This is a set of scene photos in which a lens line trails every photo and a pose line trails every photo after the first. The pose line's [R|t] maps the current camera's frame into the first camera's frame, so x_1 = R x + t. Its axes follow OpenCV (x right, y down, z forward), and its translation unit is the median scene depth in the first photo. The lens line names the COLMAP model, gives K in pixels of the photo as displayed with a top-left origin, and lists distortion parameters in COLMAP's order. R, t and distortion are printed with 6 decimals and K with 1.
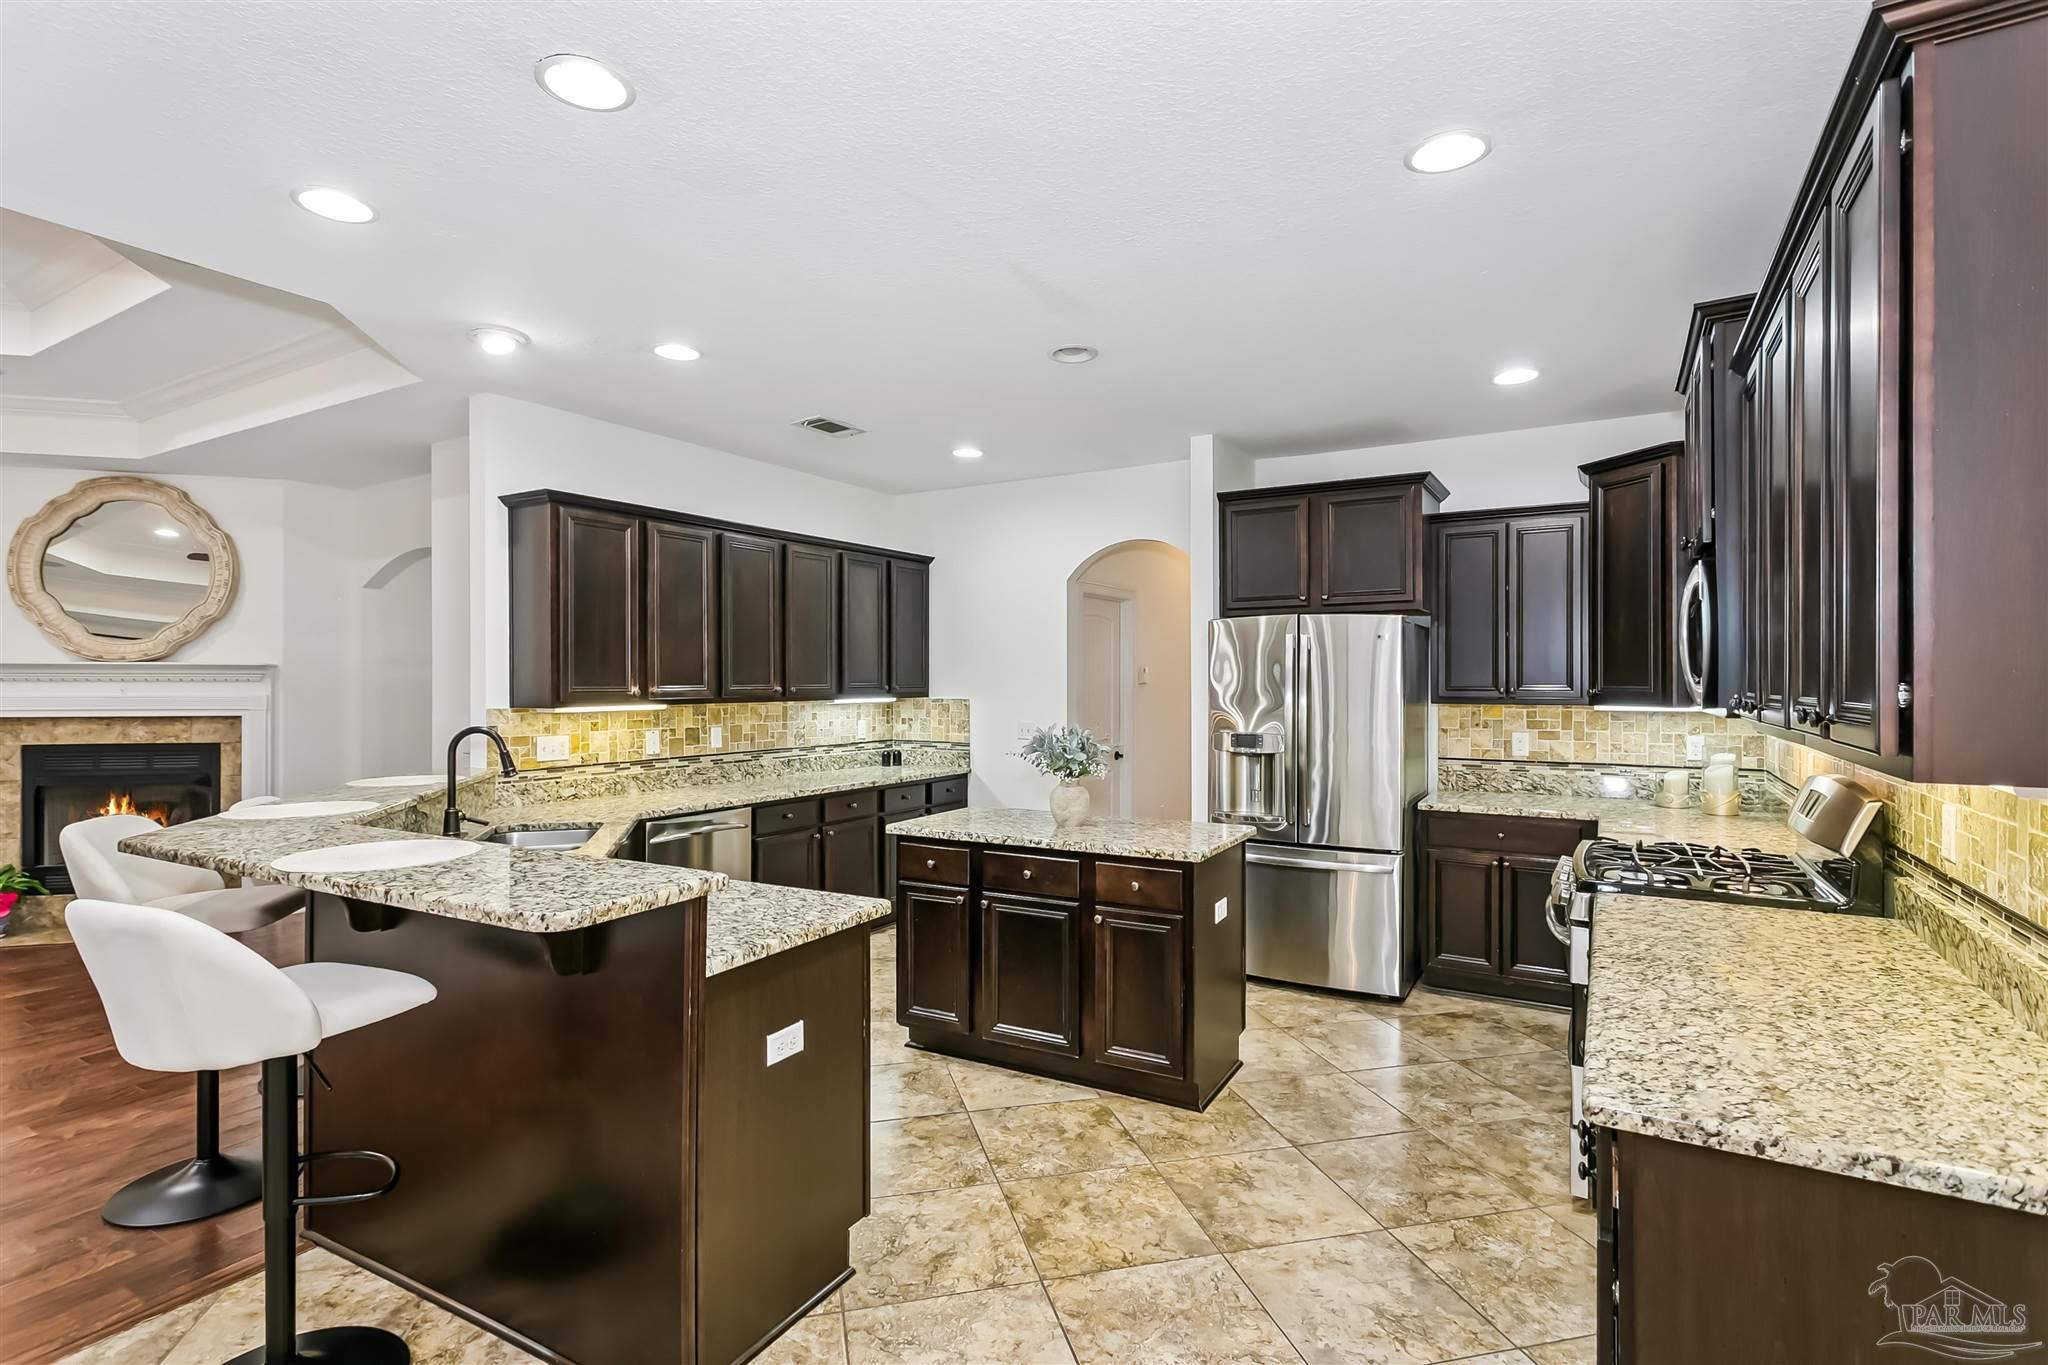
lens RADIAL K [[977.7, 0, 1006.7], [0, 977.7, 682.2], [0, 0, 1]] dist [0.006585, -0.000105]
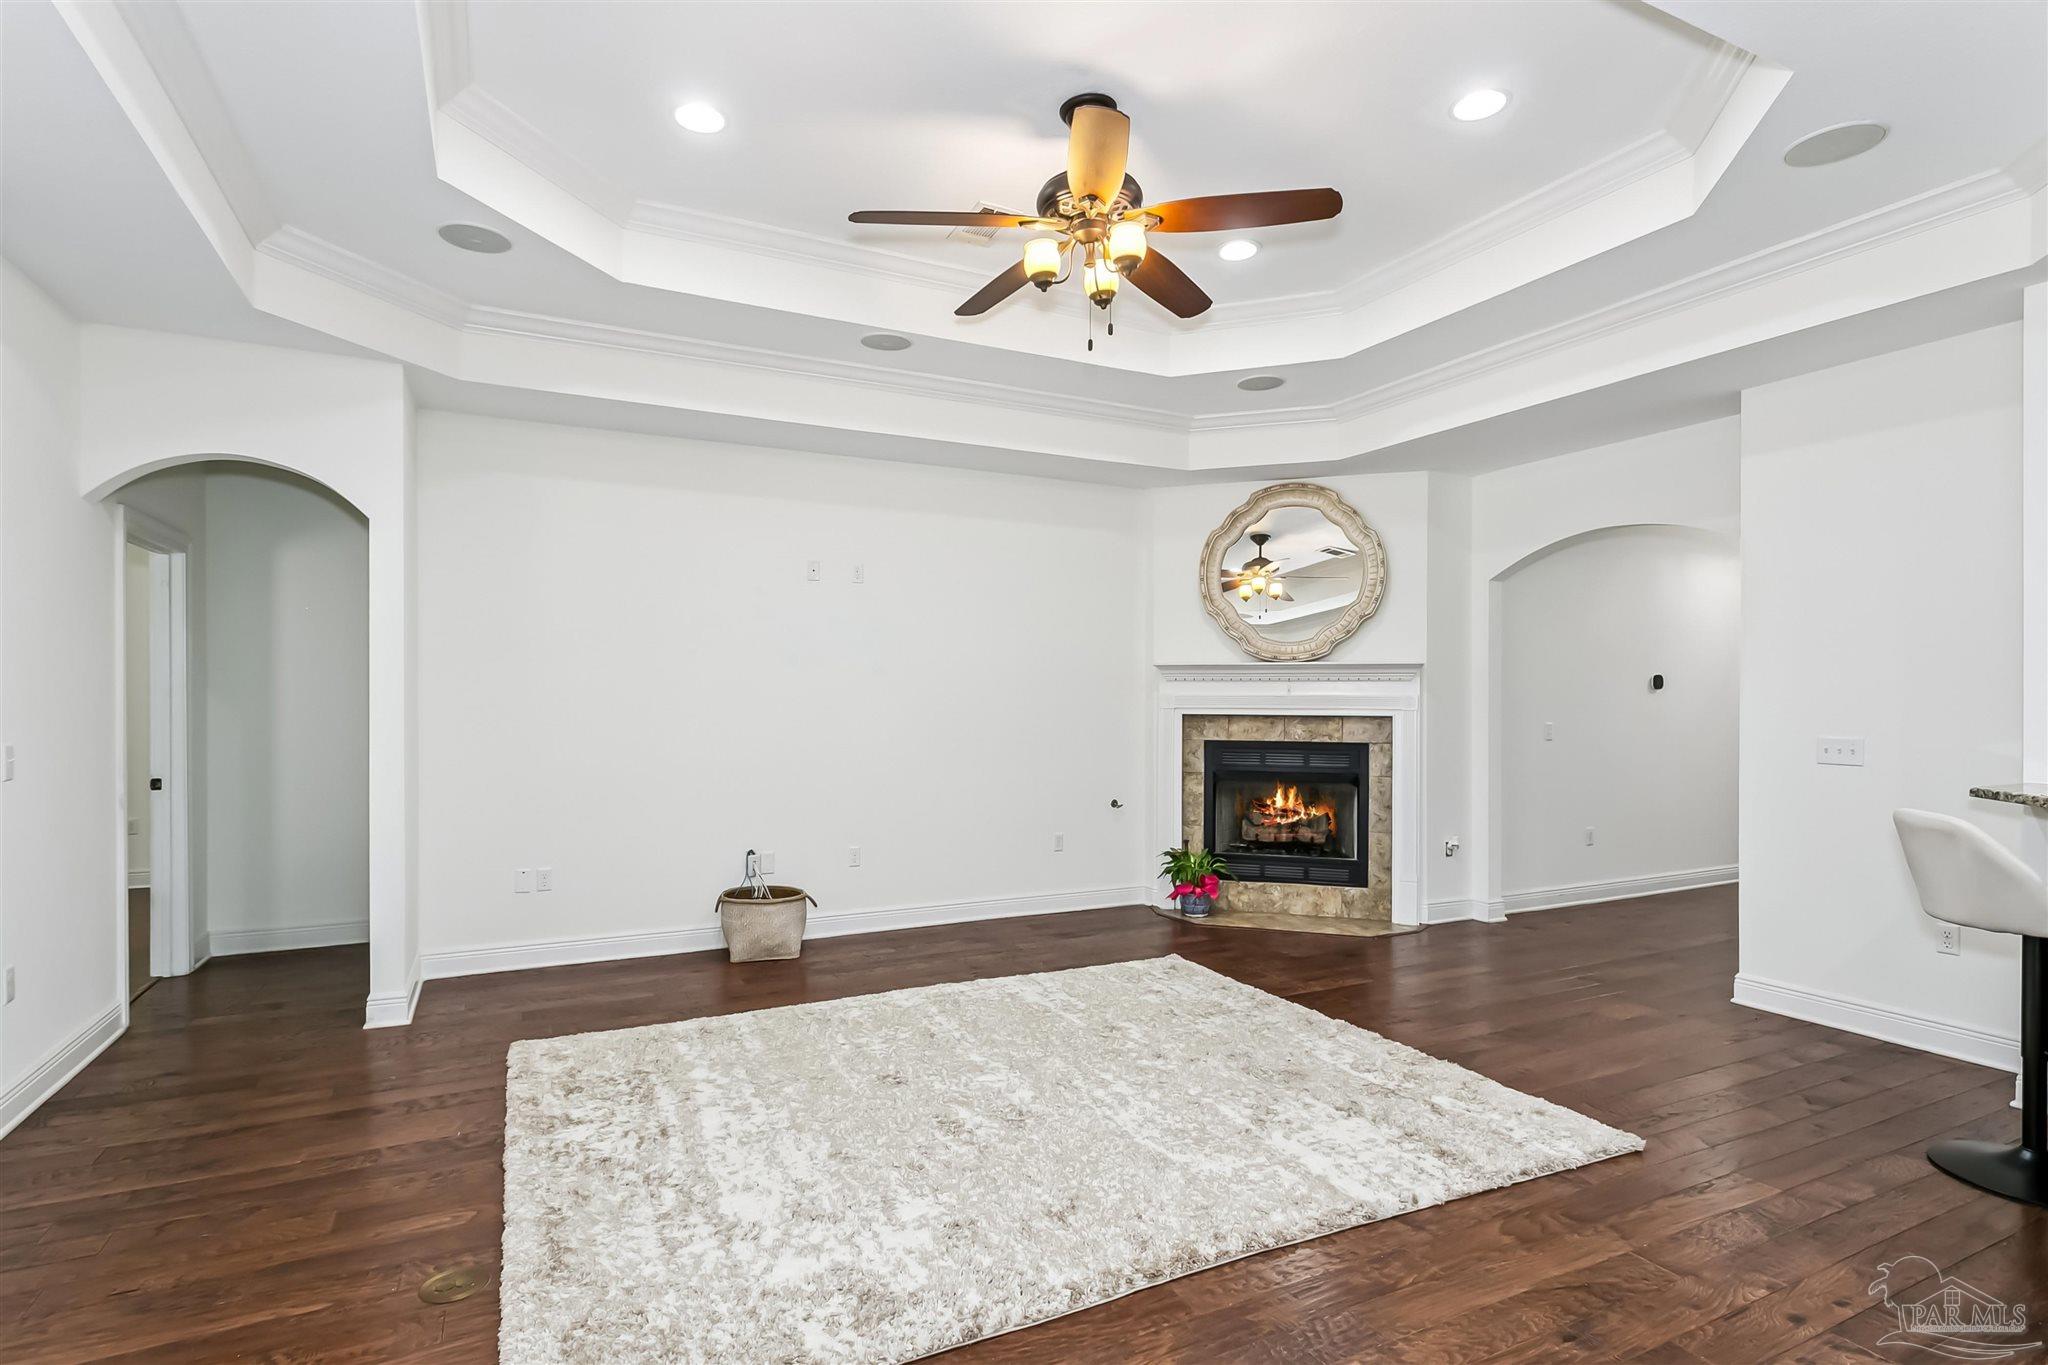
lens RADIAL K [[1006.3, 0, 1016.3], [0, 1006.3, 703.4], [0, 0, 1]] dist [0.000683, 0.000270]
pose [[0.841285, 0.004632, -0.540571, -0.660946], [-0.002467, 0.999986, 0.004729, 0.021395], [0.540585, -0.002645, 0.841285, -0.053982]]
